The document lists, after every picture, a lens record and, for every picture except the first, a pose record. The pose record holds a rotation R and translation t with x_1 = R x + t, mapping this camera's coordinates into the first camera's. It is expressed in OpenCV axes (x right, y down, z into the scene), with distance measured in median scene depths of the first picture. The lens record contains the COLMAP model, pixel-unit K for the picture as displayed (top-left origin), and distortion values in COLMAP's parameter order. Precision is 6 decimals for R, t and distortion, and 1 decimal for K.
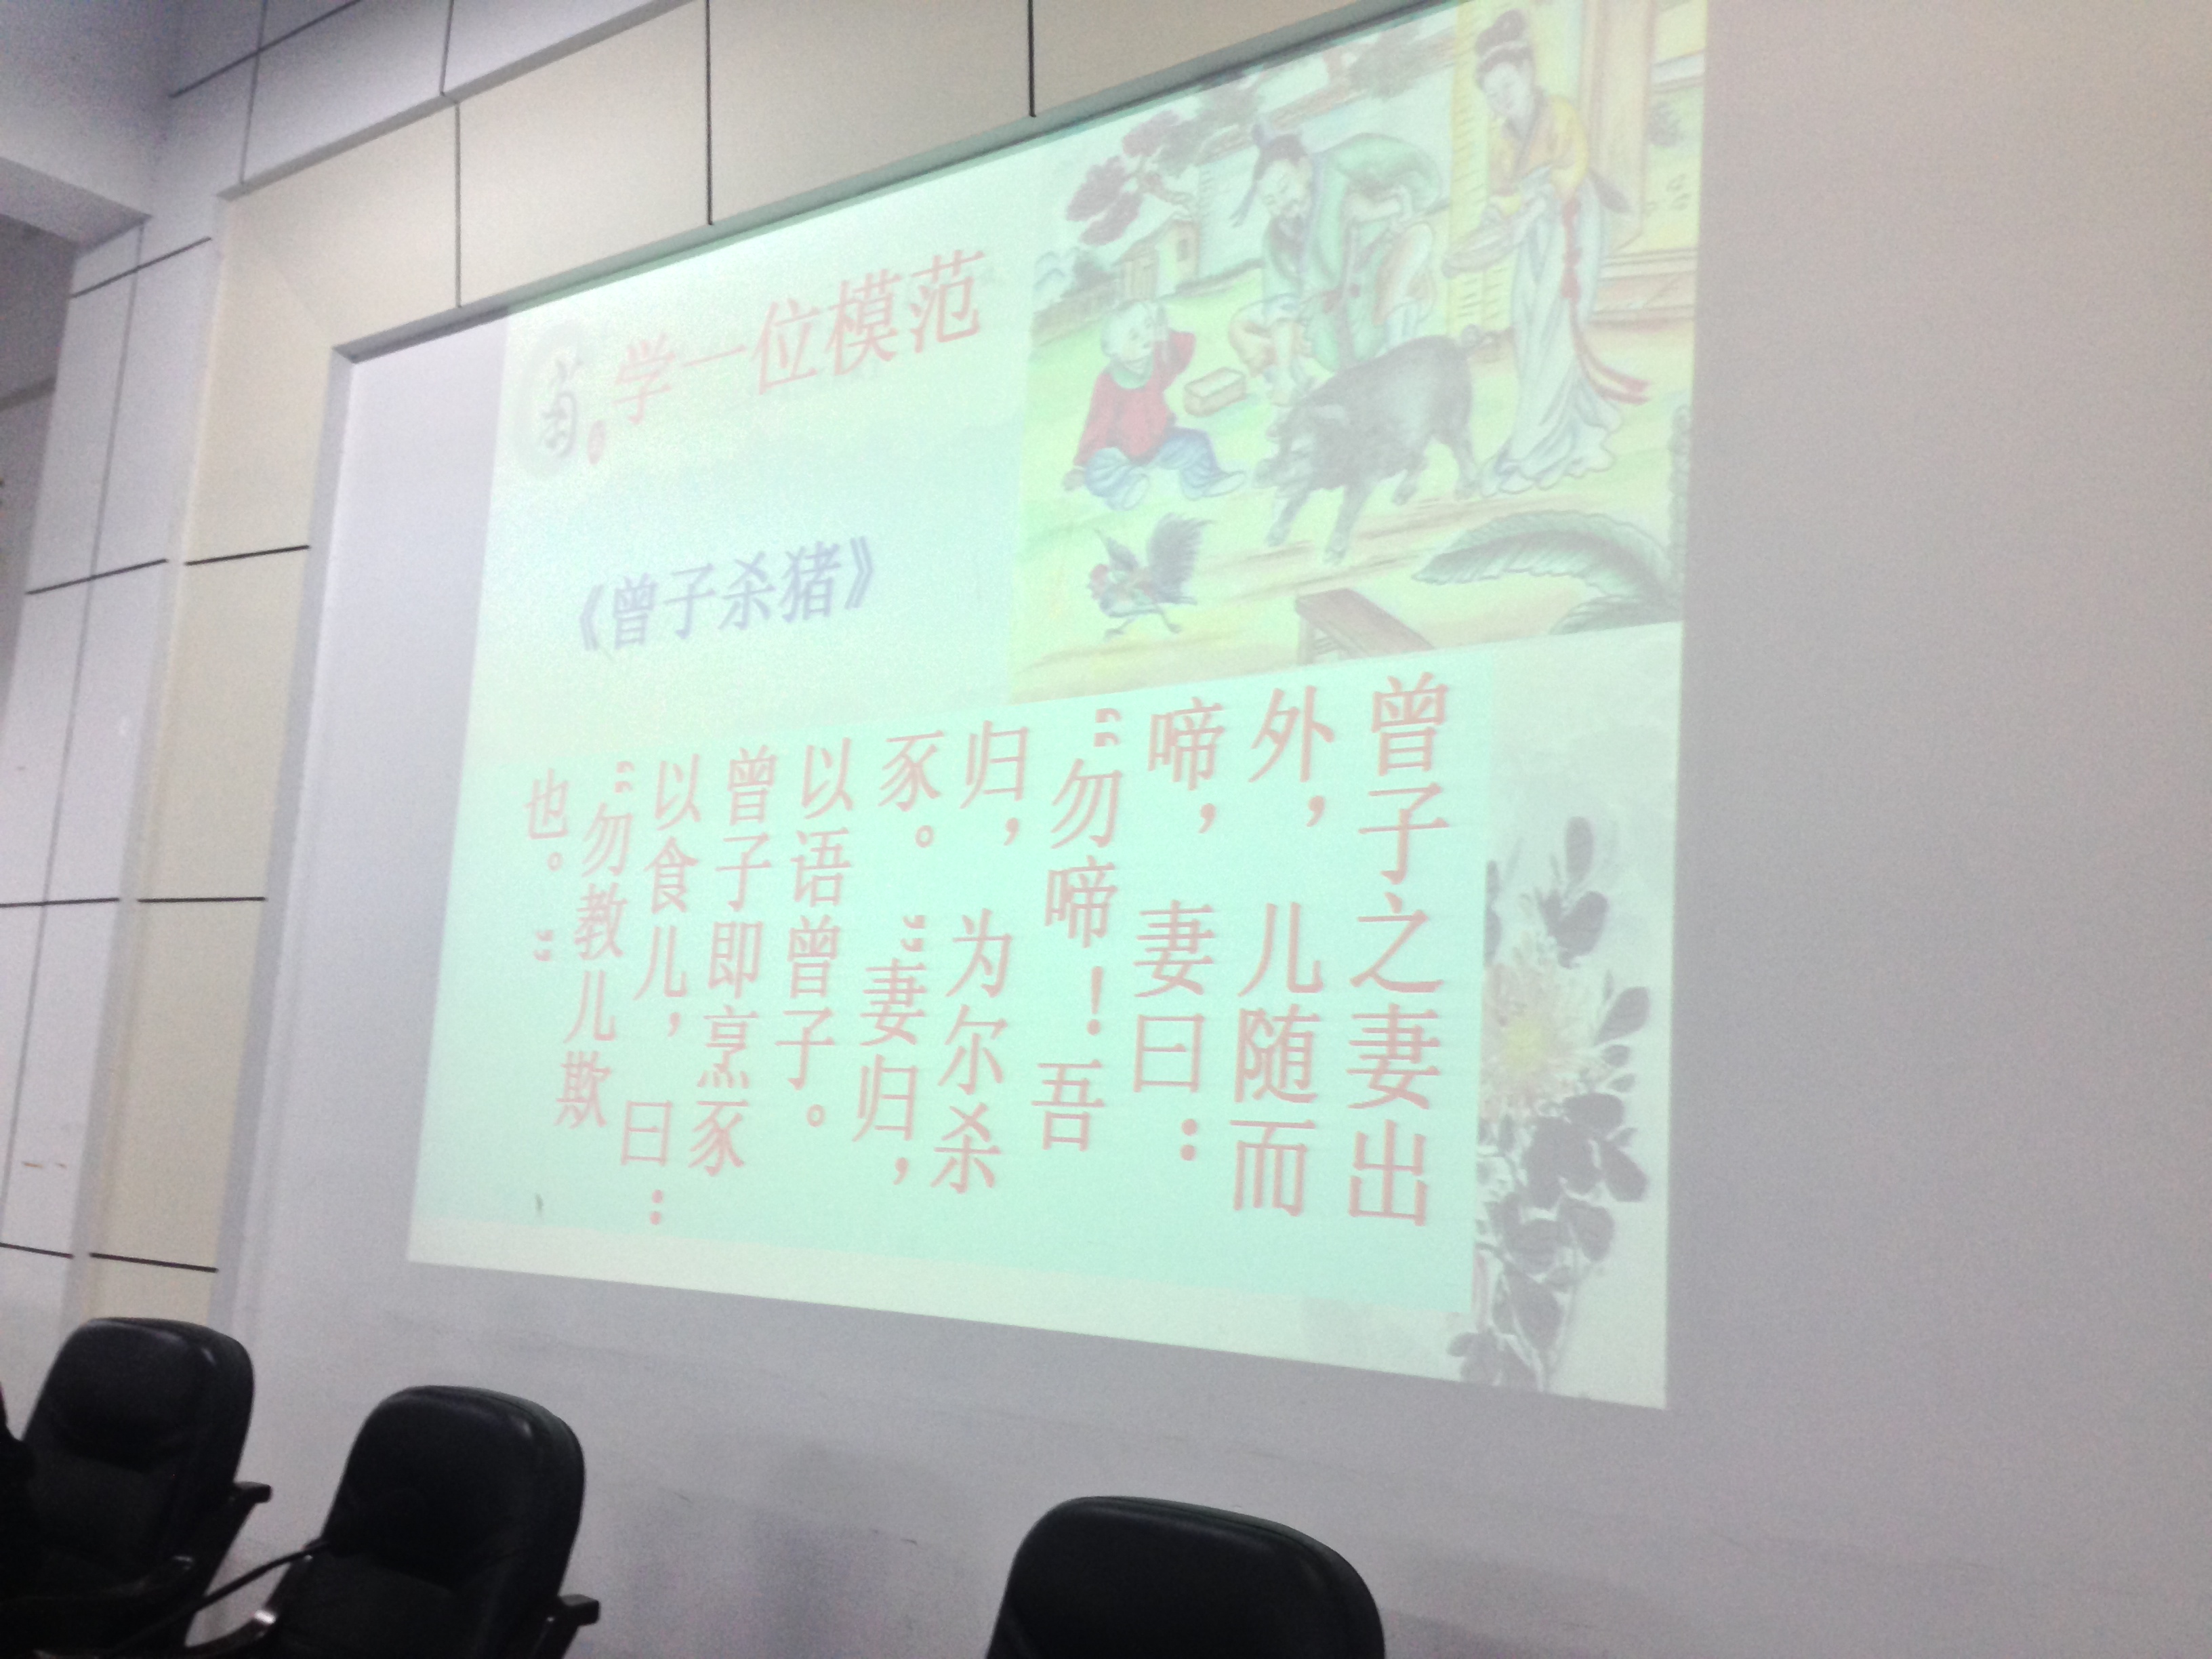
lens RADIAL K [[2063.1, 0, 1110.8], [0, 2063.1, 821.2], [0, 0, 1]] dist [0.120017, -0.262800]
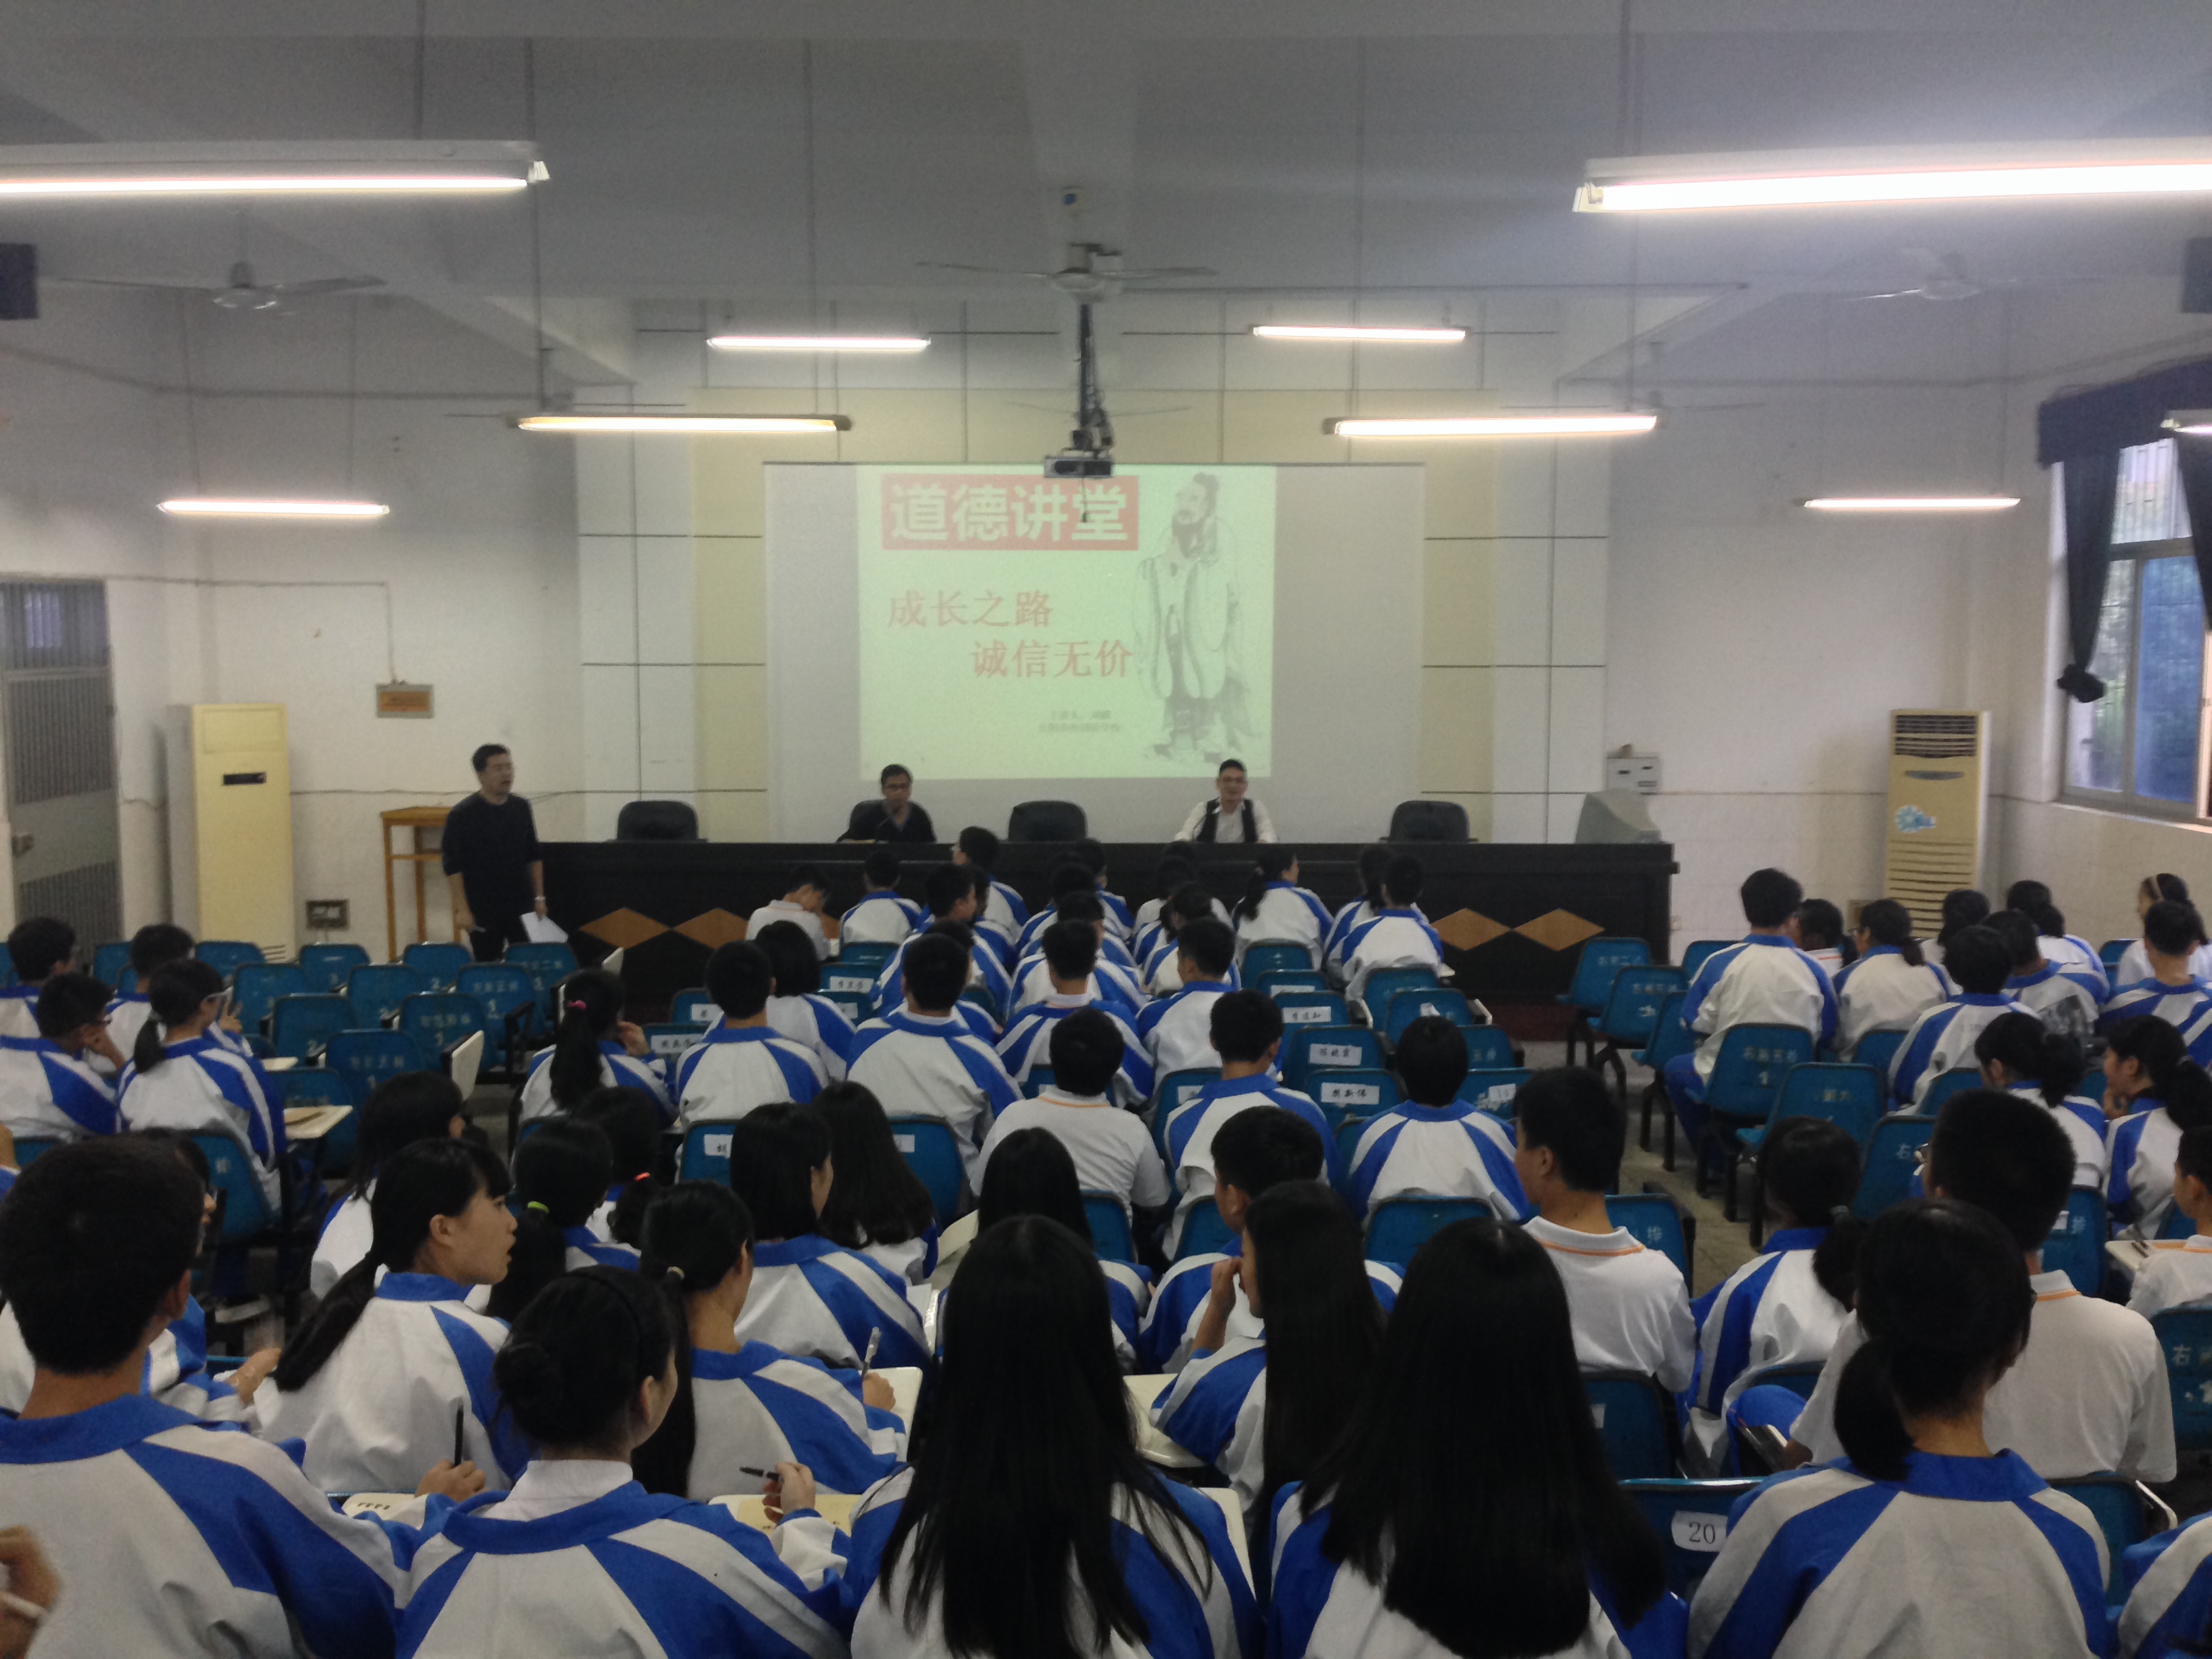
lens RADIAL K [[2063.1, 0, 1110.8], [0, 2063.1, 821.2], [0, 0, 1]] dist [0.120017, -0.262800]
pose [[0.786147, -0.114151, 0.607407, -1.923877], [-0.054030, 0.966339, 0.251535, -0.535804], [-0.615674, -0.230562, 0.753517, -1.612045]]
